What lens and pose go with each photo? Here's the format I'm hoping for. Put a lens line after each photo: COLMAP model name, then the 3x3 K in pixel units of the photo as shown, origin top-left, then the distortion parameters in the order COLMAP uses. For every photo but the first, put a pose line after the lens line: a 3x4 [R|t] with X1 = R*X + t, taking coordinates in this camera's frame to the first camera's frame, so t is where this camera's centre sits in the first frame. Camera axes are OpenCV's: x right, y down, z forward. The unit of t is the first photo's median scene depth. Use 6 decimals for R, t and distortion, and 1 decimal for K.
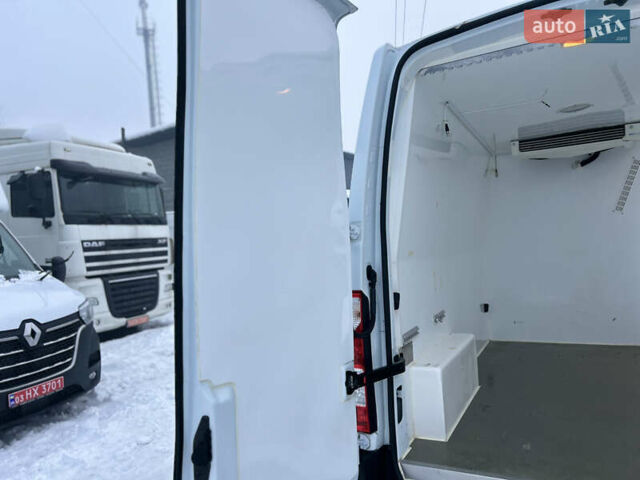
lens RADIAL K [[476.7, 0, 320.6], [0, 476.7, 250.8], [0, 0, 1]] dist [0.063712, -0.077661]
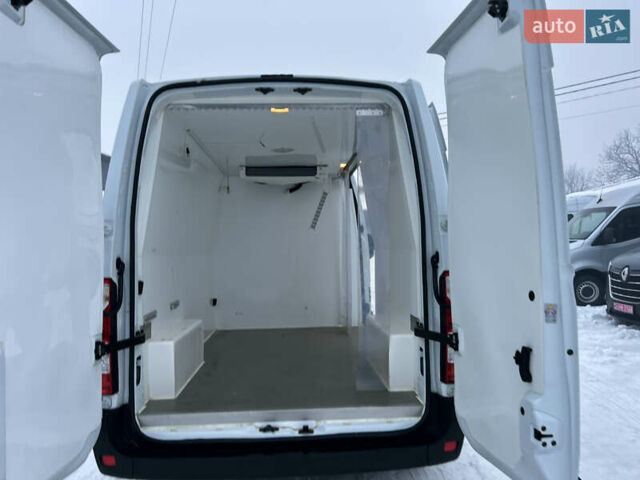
lens RADIAL K [[476.1, 0, 311.3], [0, 476.1, 247.6], [0, 0, 1]] dist [0.064834, -0.071388]
pose [[0.868489, 0.049941, 0.493186, -0.072332], [-0.039484, 0.998720, -0.031602, 0.023850], [-0.494133, 0.007973, 0.869350, -0.286705]]
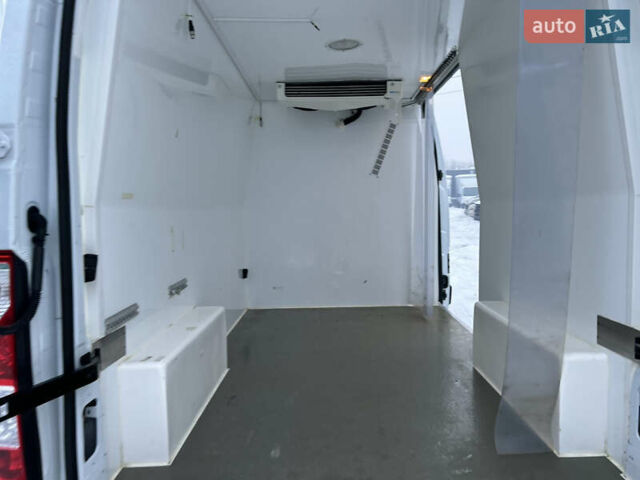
lens RADIAL K [[476.7, 0, 320.6], [0, 476.7, 250.8], [0, 0, 1]] dist [0.063712, -0.077661]
pose [[0.892251, 0.008871, 0.451454, 0.140692], [-0.041876, 0.997124, 0.063170, 0.031391], [-0.449595, -0.075269, 0.890056, 0.305190]]
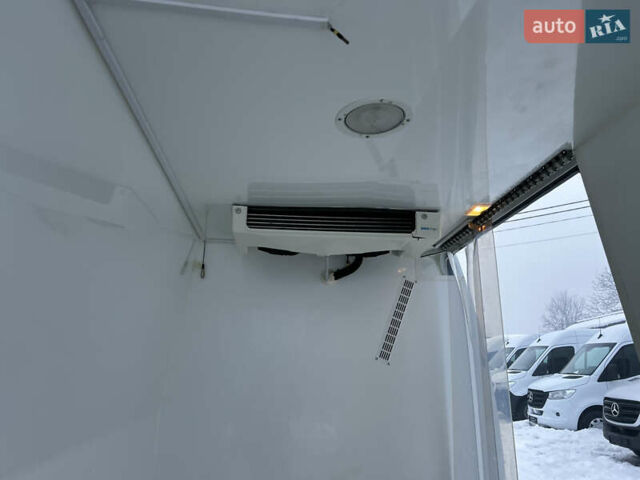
lens RADIAL K [[476.1, 0, 311.3], [0, 476.1, 247.6], [0, 0, 1]] dist [0.064834, -0.071388]
pose [[0.848184, 0.195544, 0.492286, 0.402761], [-0.058337, 0.958197, -0.280099, -0.080572], [-0.526479, 0.208858, 0.824135, 0.977595]]
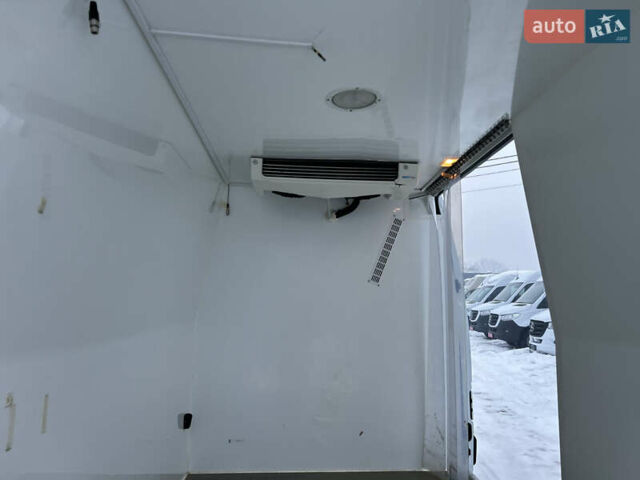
lens RADIAL K [[475.4, 0, 320.0], [0, 475.4, 240.0], [0, 0, 1]] dist [0.065525, -0.072683]
pose [[0.859214, 0.144334, 0.490835, 0.319120], [-0.071214, 0.983782, -0.164628, -0.035375], [-0.506636, 0.106496, 0.855558, 0.753042]]
